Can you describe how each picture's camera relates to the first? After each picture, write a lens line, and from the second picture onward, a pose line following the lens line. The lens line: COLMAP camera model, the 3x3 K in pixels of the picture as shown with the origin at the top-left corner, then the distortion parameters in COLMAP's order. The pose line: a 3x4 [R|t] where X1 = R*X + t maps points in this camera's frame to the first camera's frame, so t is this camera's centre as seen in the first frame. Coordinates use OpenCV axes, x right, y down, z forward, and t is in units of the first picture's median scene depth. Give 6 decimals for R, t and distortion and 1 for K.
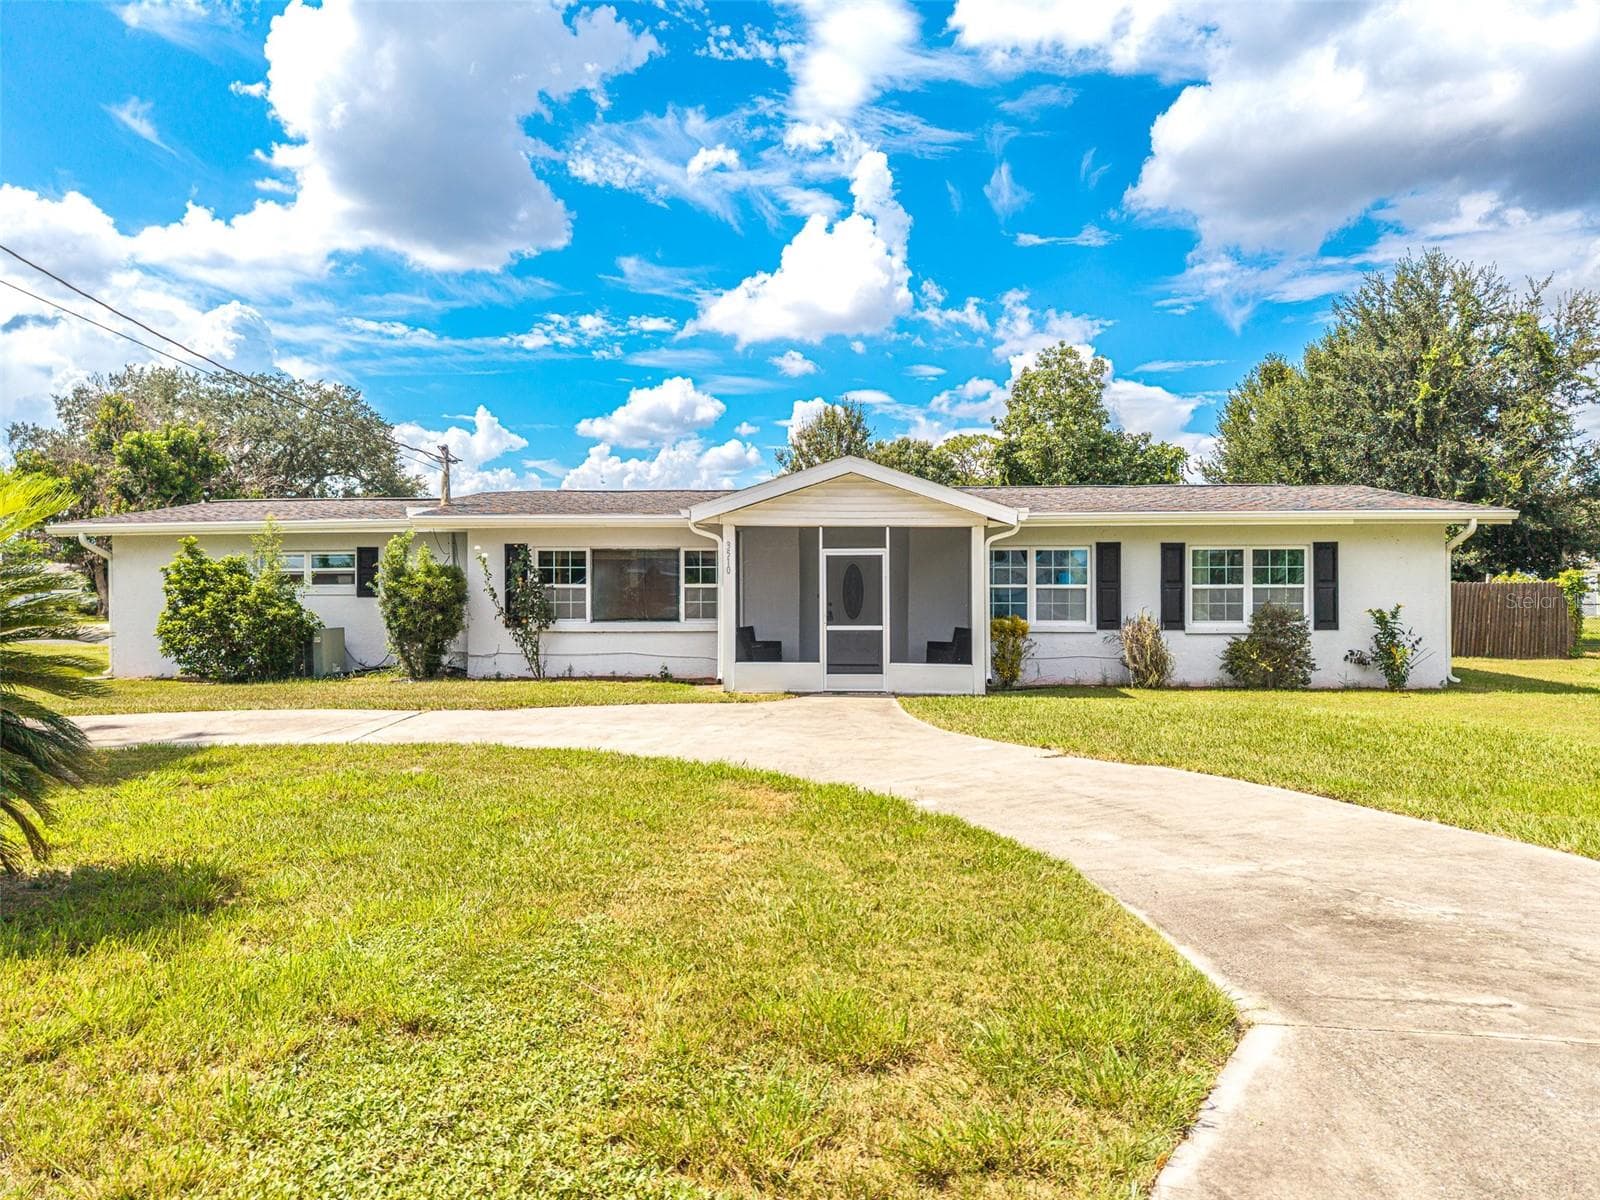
lens RADIAL K [[1062.3, 0, 800.0], [0, 1062.3, 600.0], [0, 0, 1]] dist [0.026723, -0.032902]
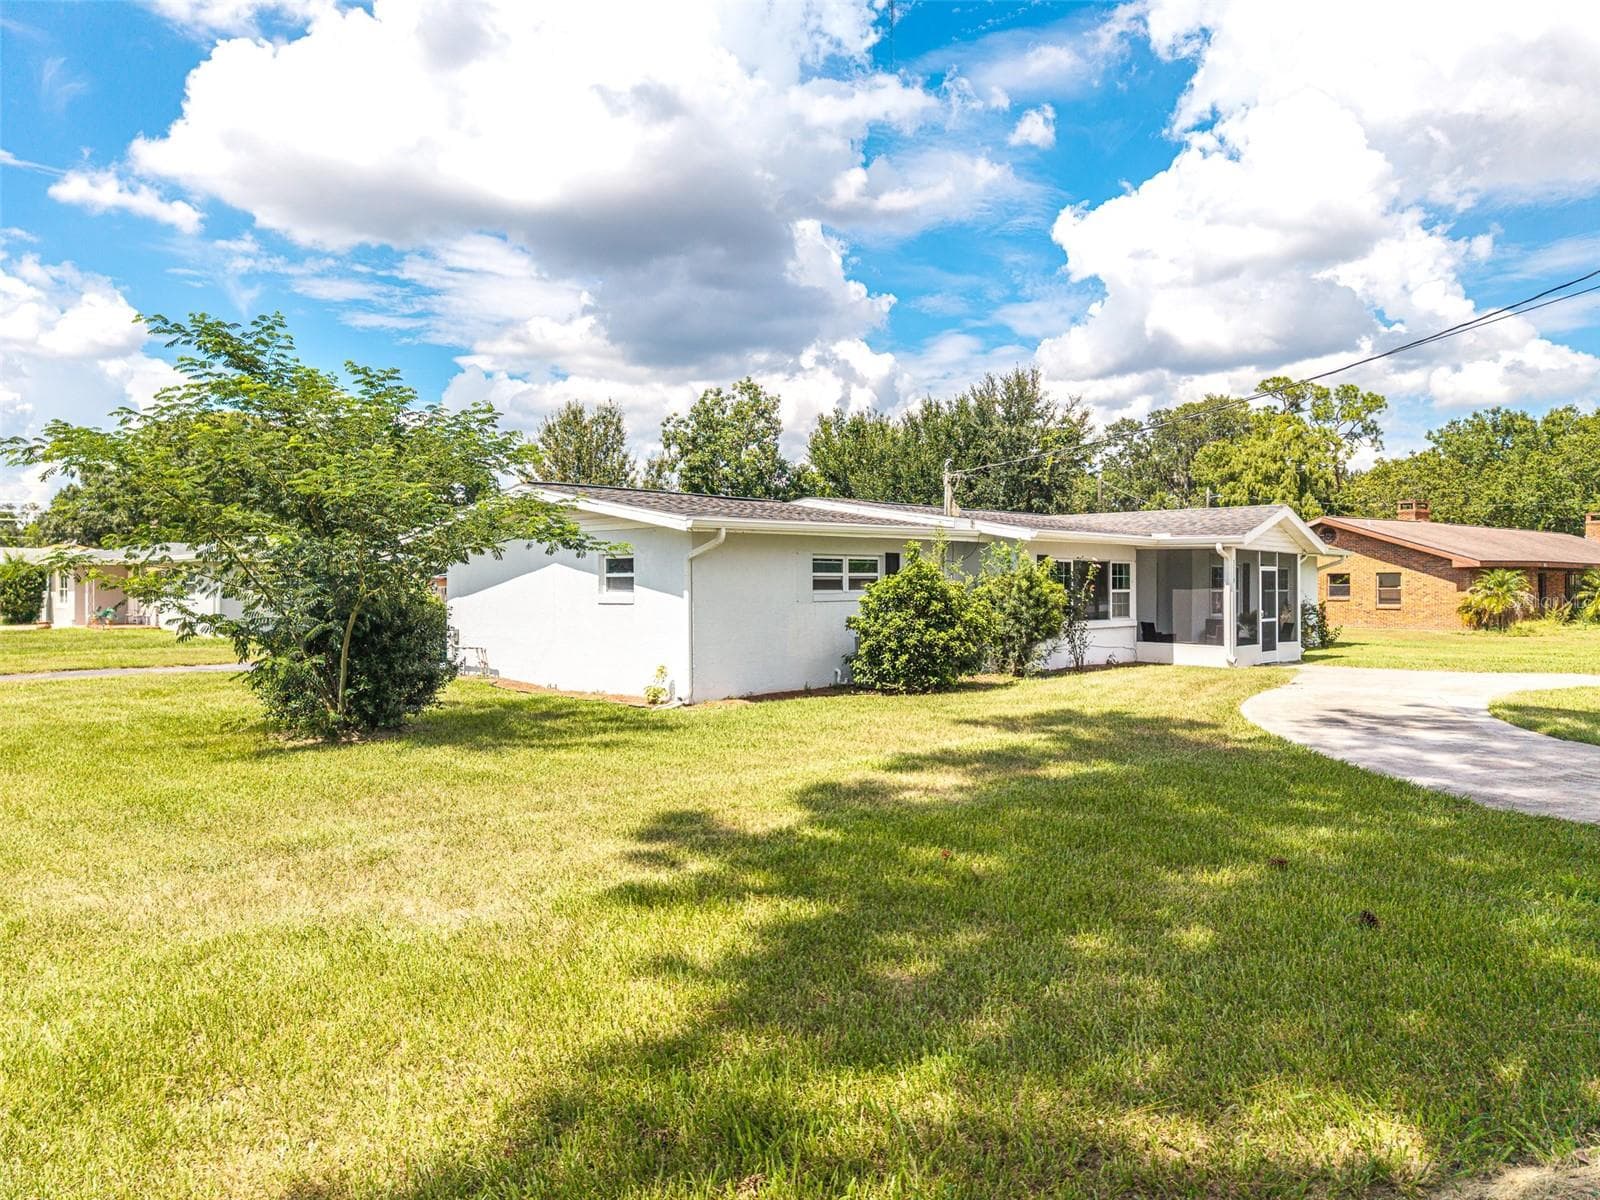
lens RADIAL K [[1077.8, 0, 803.3], [0, 1077.8, 578.0], [0, 0, 1]] dist [0.041414, -0.047872]
pose [[0.645419, 0.006913, 0.763797, -0.596835], [0.007653, 0.999850, -0.015516, -0.005313], [-0.763790, 0.015859, 0.645270, 0.205298]]
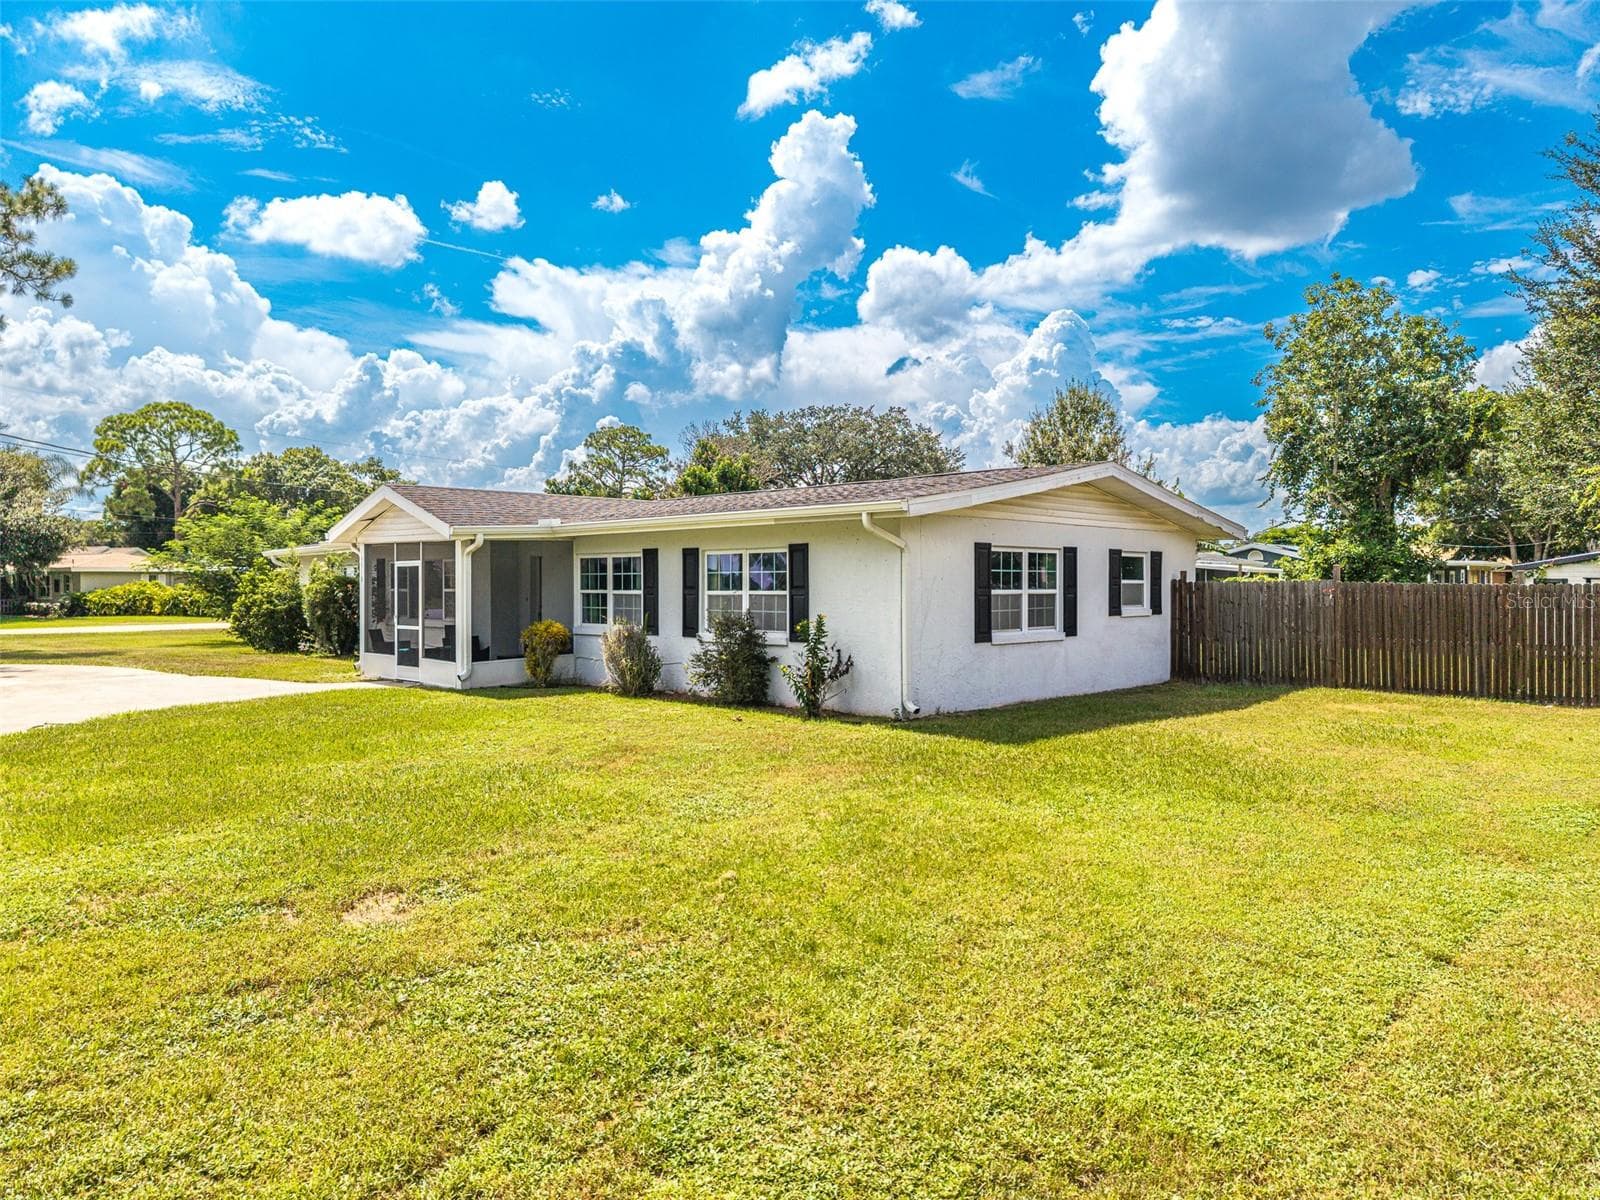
lens RADIAL K [[1077.8, 0, 803.3], [0, 1077.8, 578.0], [0, 0, 1]] dist [0.041414, -0.047872]
pose [[0.751891, -0.004084, -0.659275, 0.467891], [-0.006287, 0.999891, -0.013363, -0.006044], [0.659258, 0.014192, 0.751783, 0.148508]]
